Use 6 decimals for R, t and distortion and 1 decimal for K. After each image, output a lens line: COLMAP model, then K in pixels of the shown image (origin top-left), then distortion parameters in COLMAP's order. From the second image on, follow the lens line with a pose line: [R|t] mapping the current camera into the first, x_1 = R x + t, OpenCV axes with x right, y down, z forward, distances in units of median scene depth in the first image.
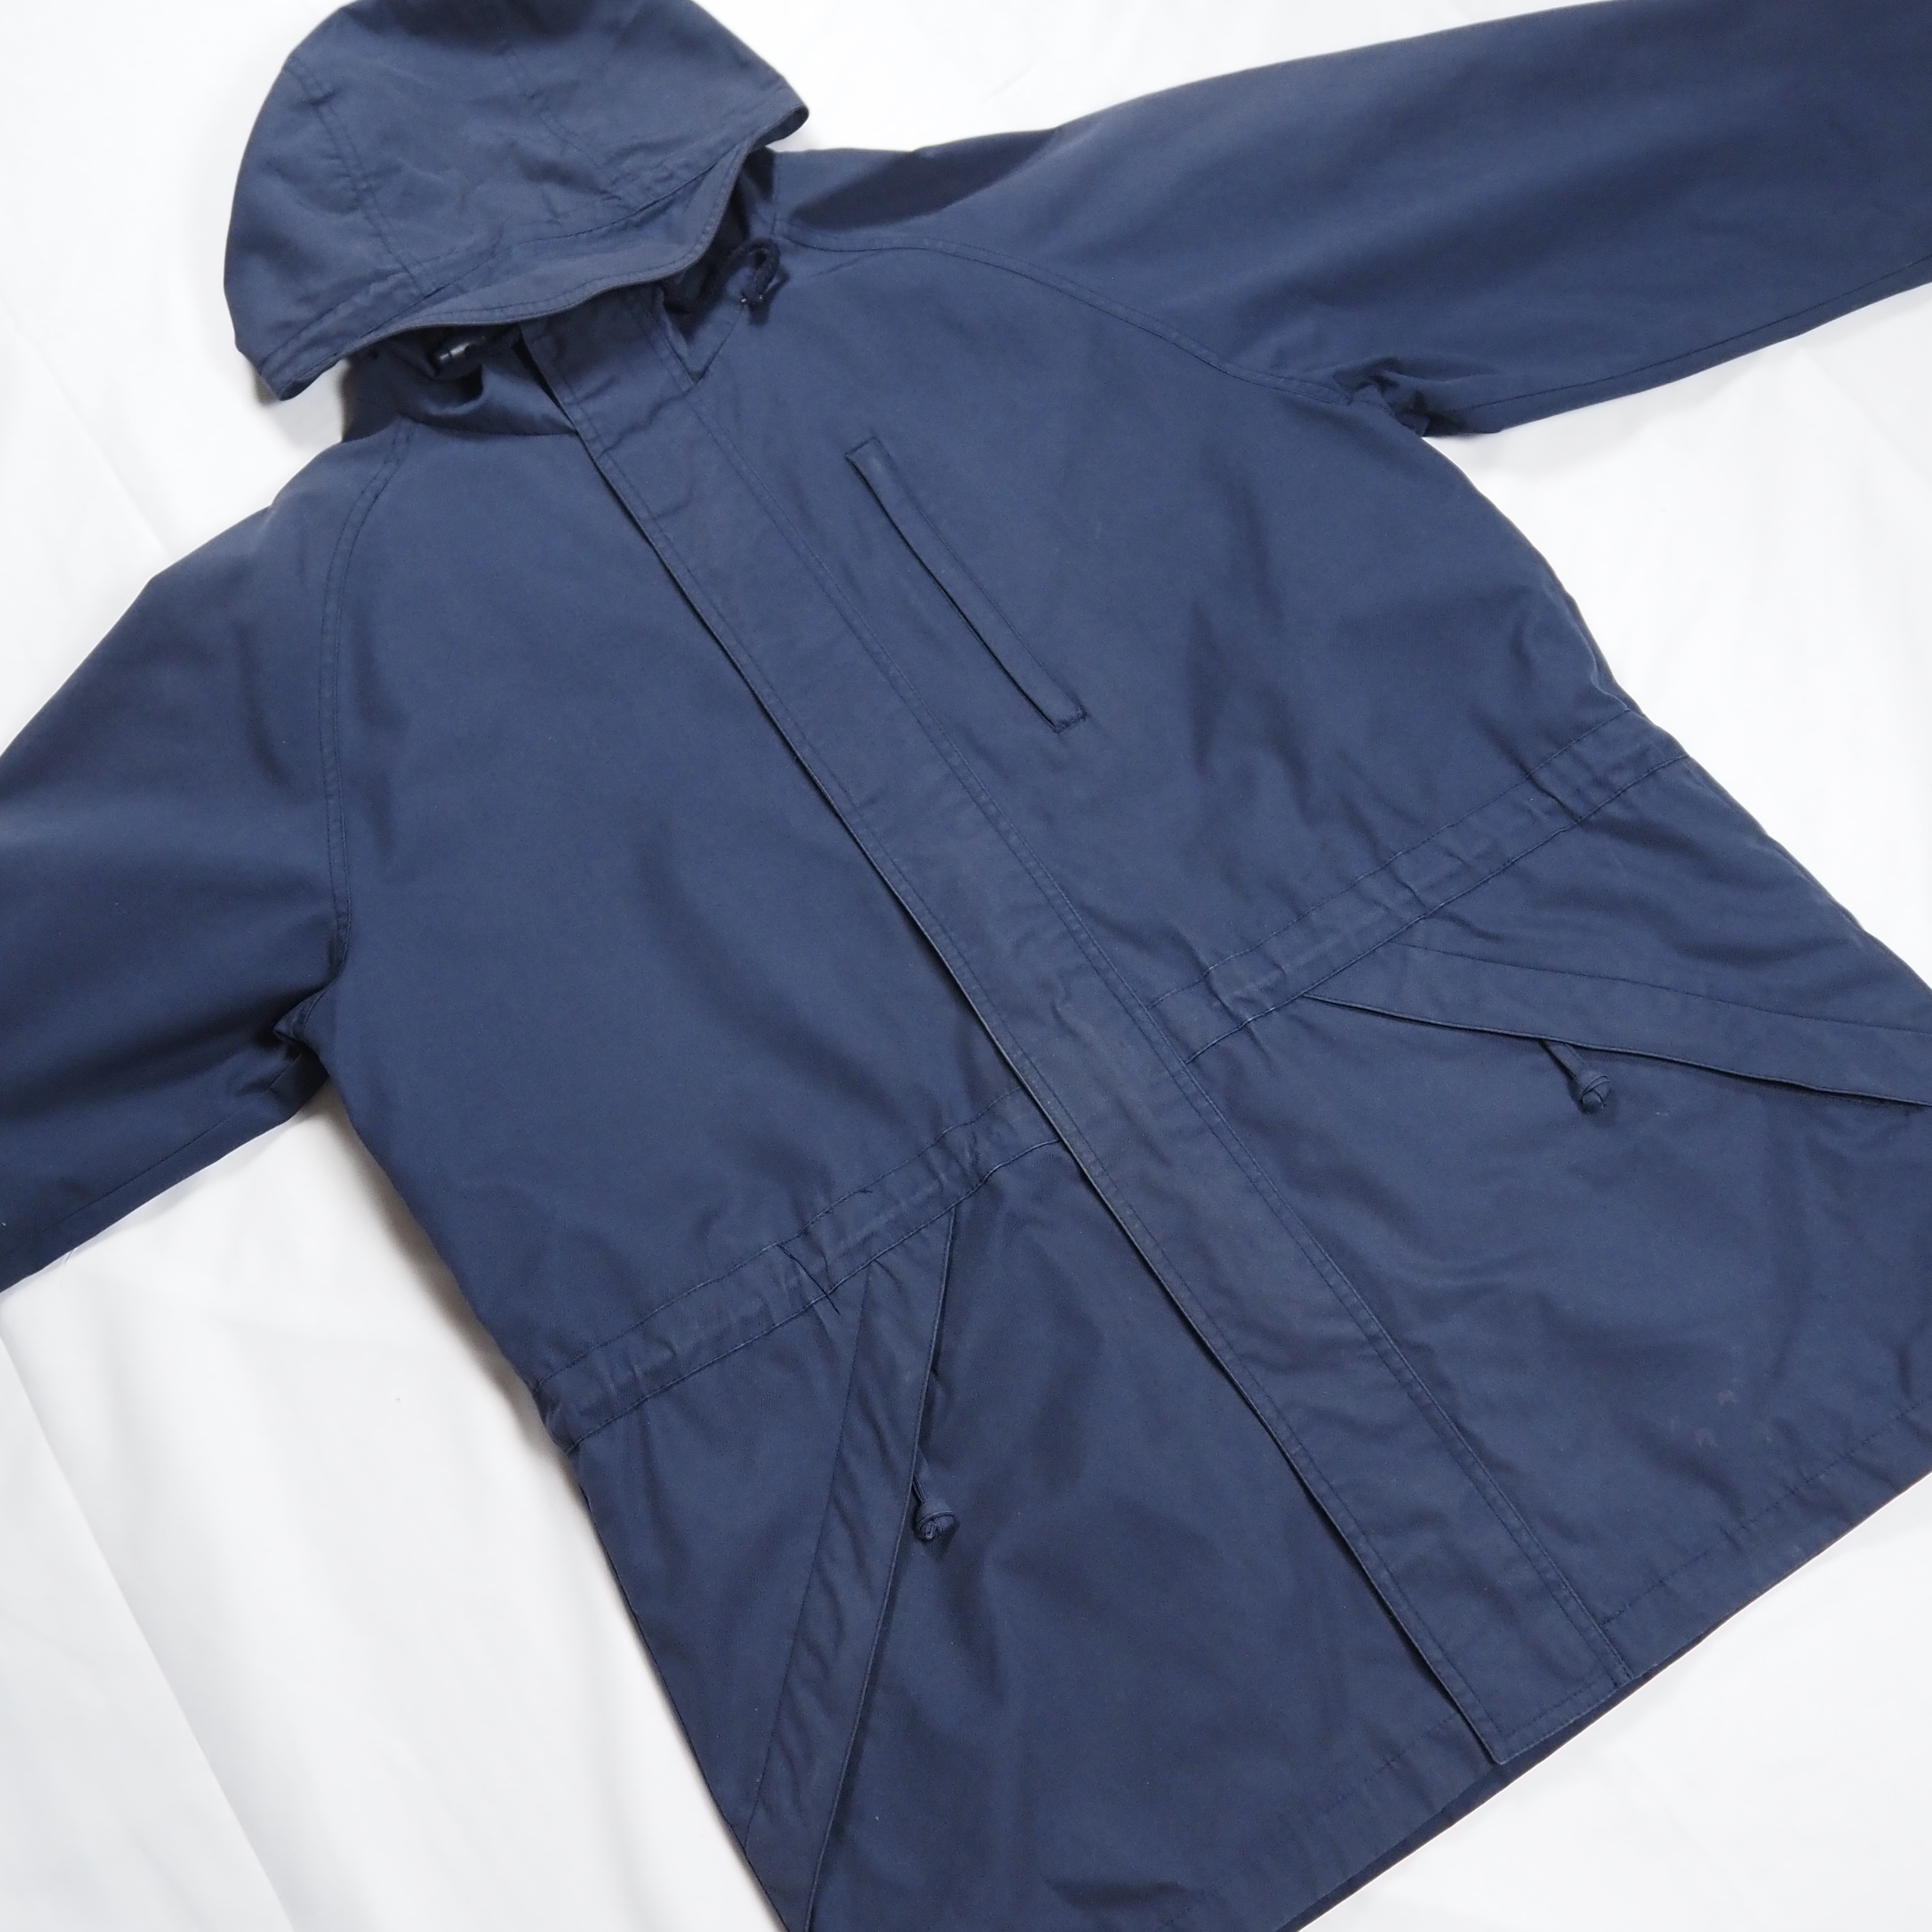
lens RADIAL K [[2284.4, 0, 966.0], [0, 2284.4, 966.0], [0, 0, 1]] dist [-0.048080, 0.024319]
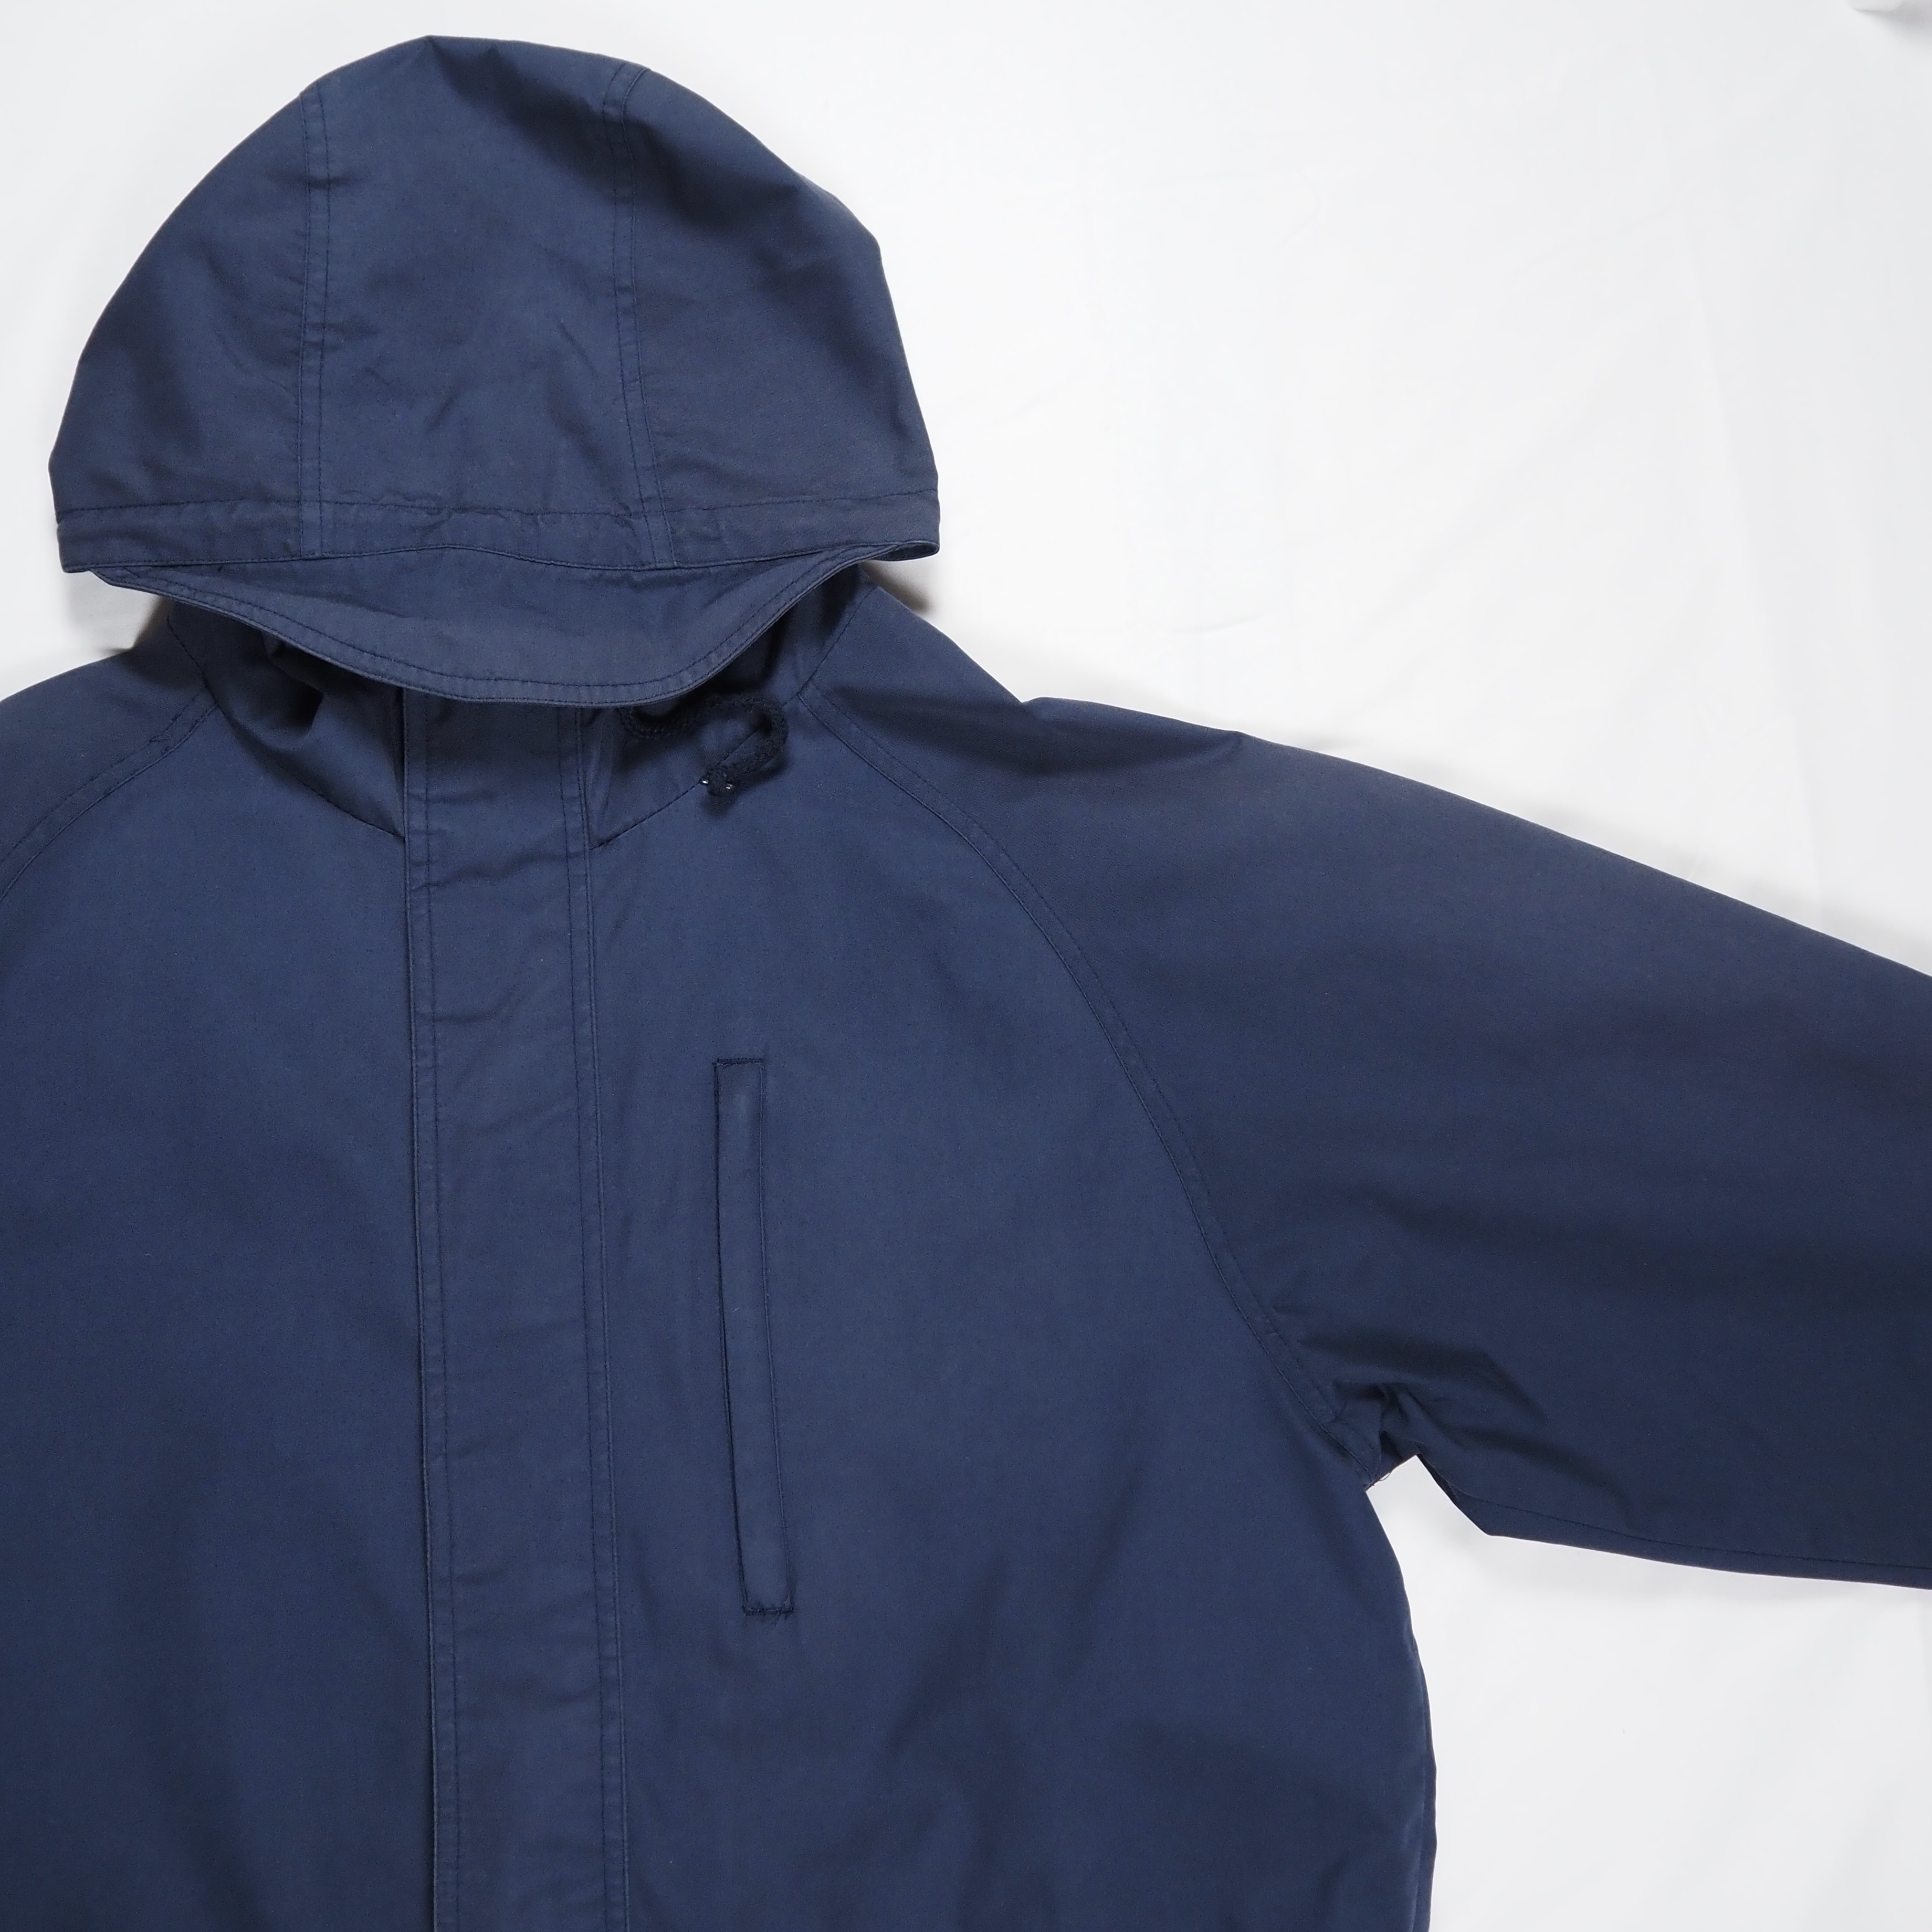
lens RADIAL K [[2284.4, 0, 966.0], [0, 2284.4, 966.0], [0, 0, 1]] dist [-0.048080, 0.024319]
pose [[0.867776, 0.493613, 0.057538, -0.047472], [-0.494545, 0.846371, 0.197690, -0.498196], [0.048884, -0.200006, 0.978575, 0.356093]]
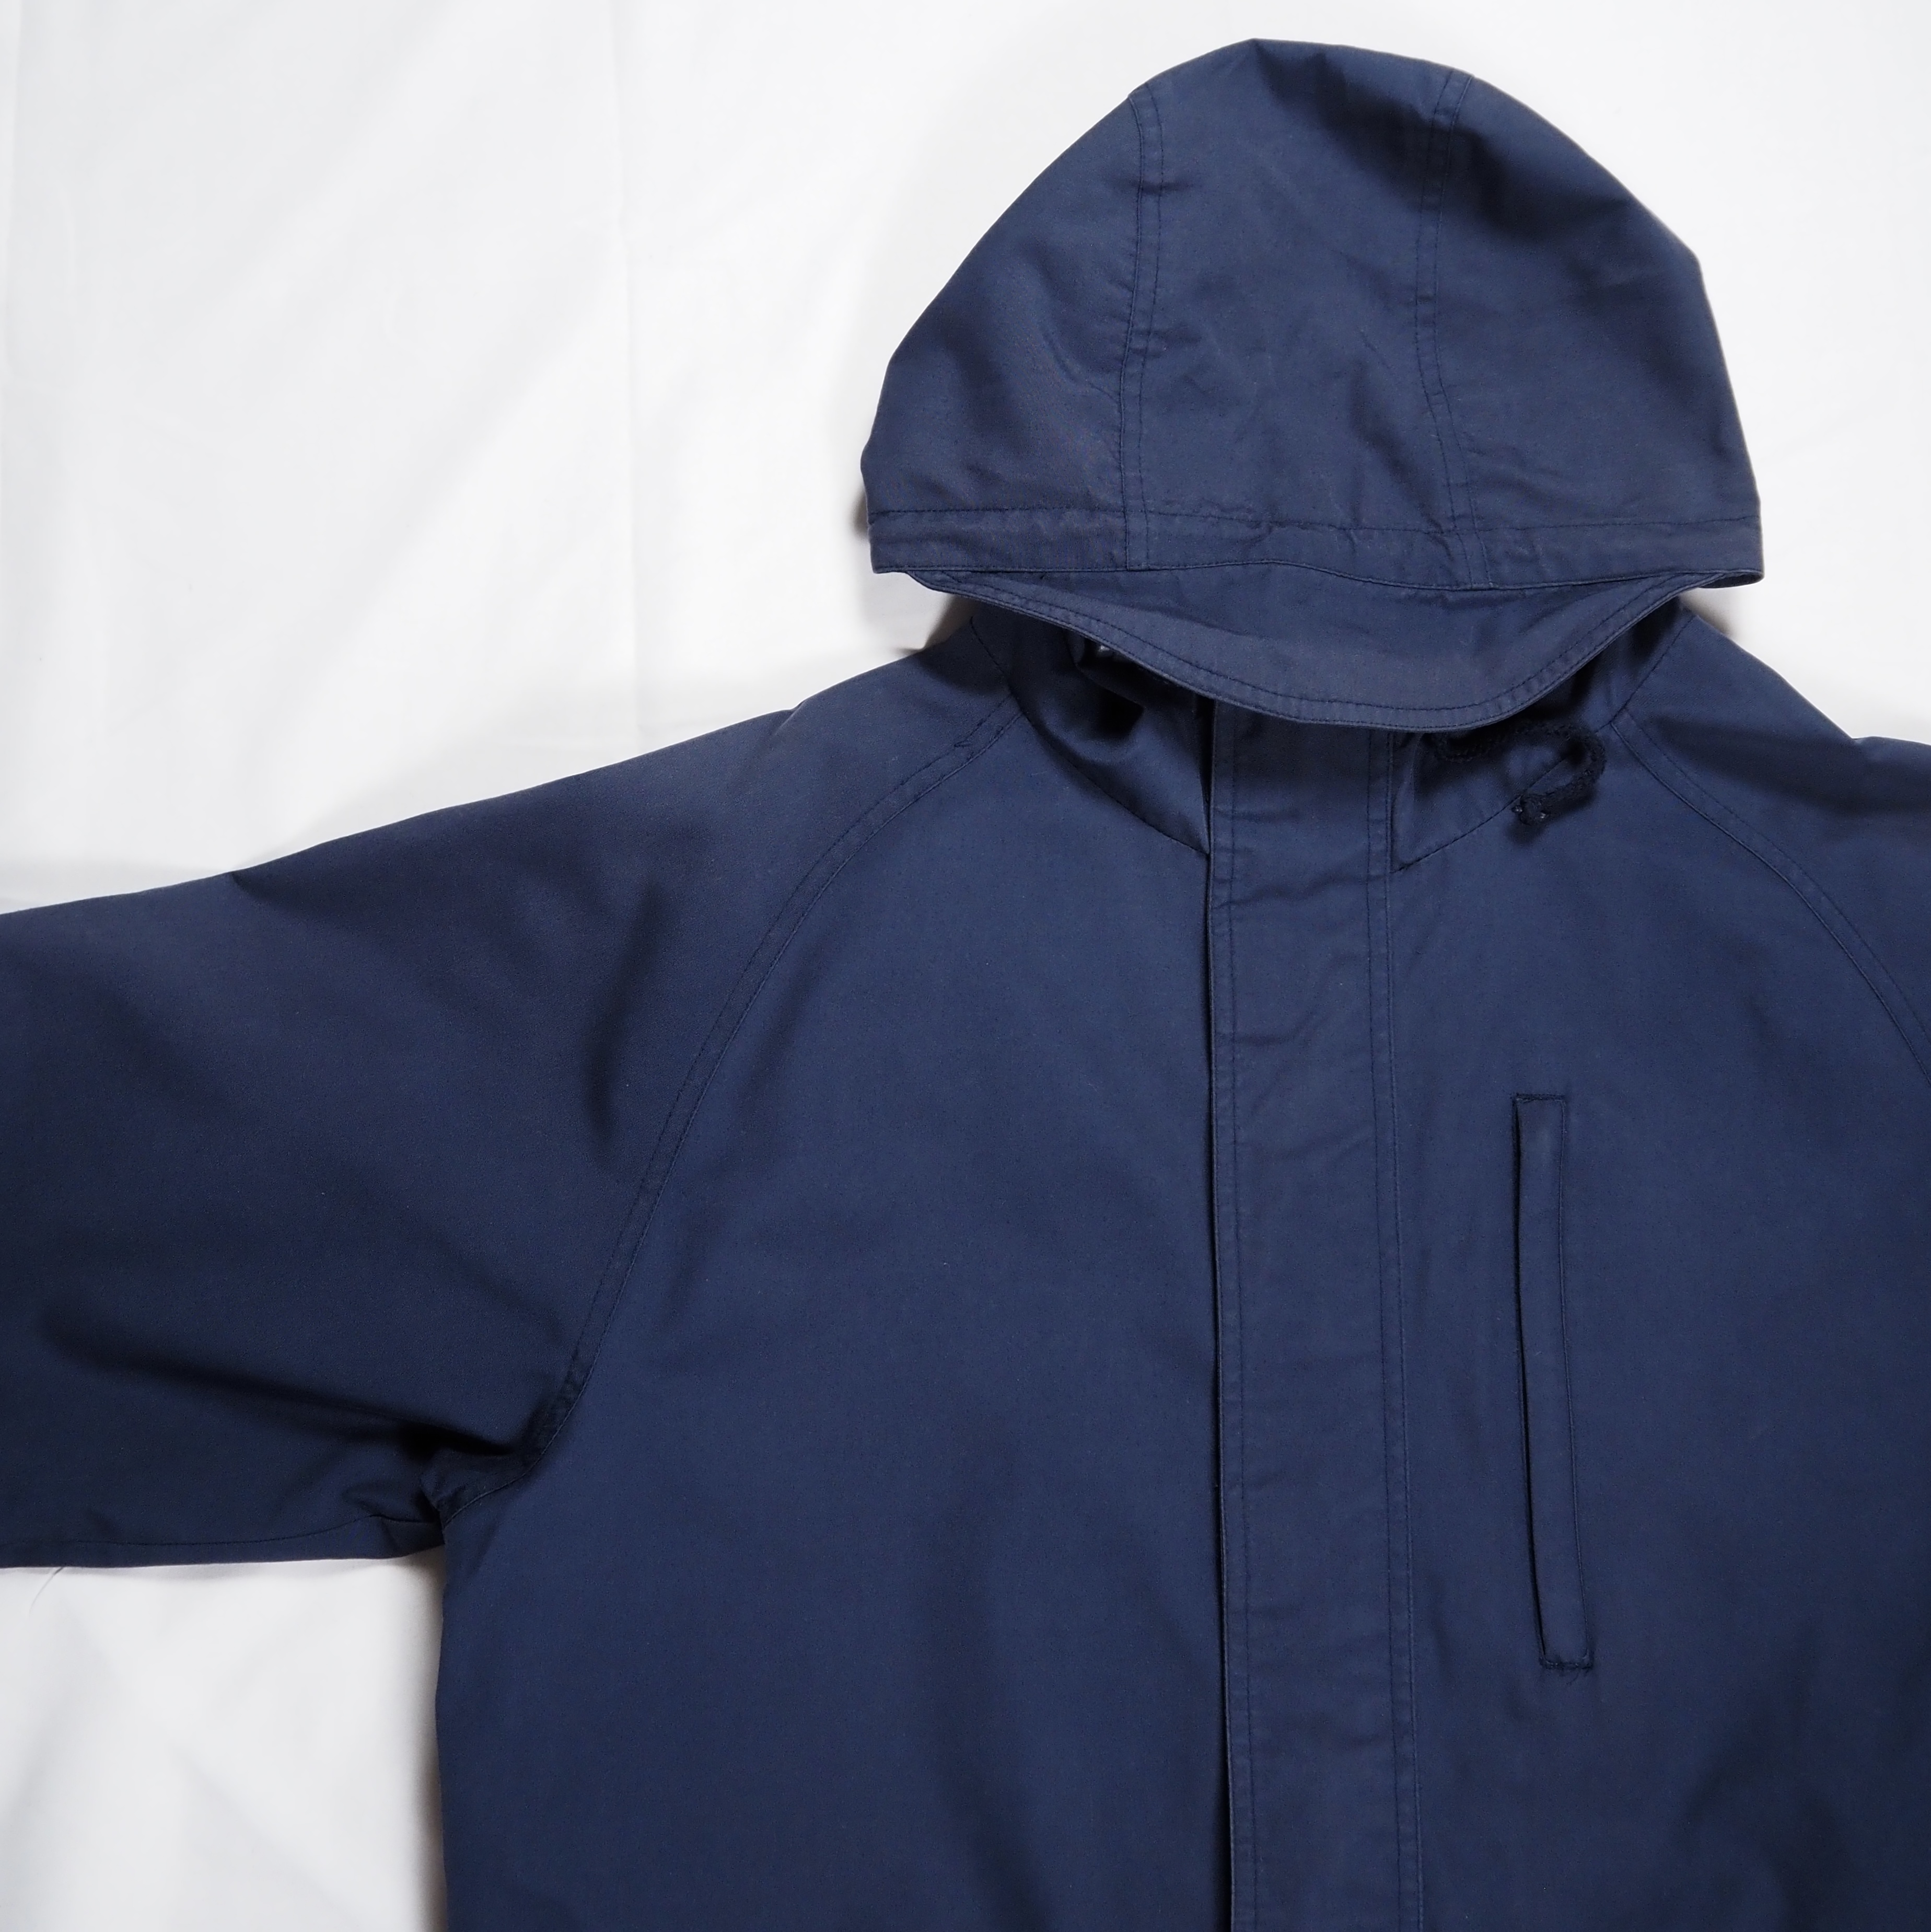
lens RADIAL K [[2284.2, 0, 958.5], [0, 2284.2, 900.4], [0, 0, 1]] dist [-0.048080, 0.024319]
pose [[0.845981, 0.532211, -0.032682, -0.239742], [-0.508212, 0.823346, 0.252630, -0.420933], [0.161361, -0.197111, 0.967011, 0.355871]]
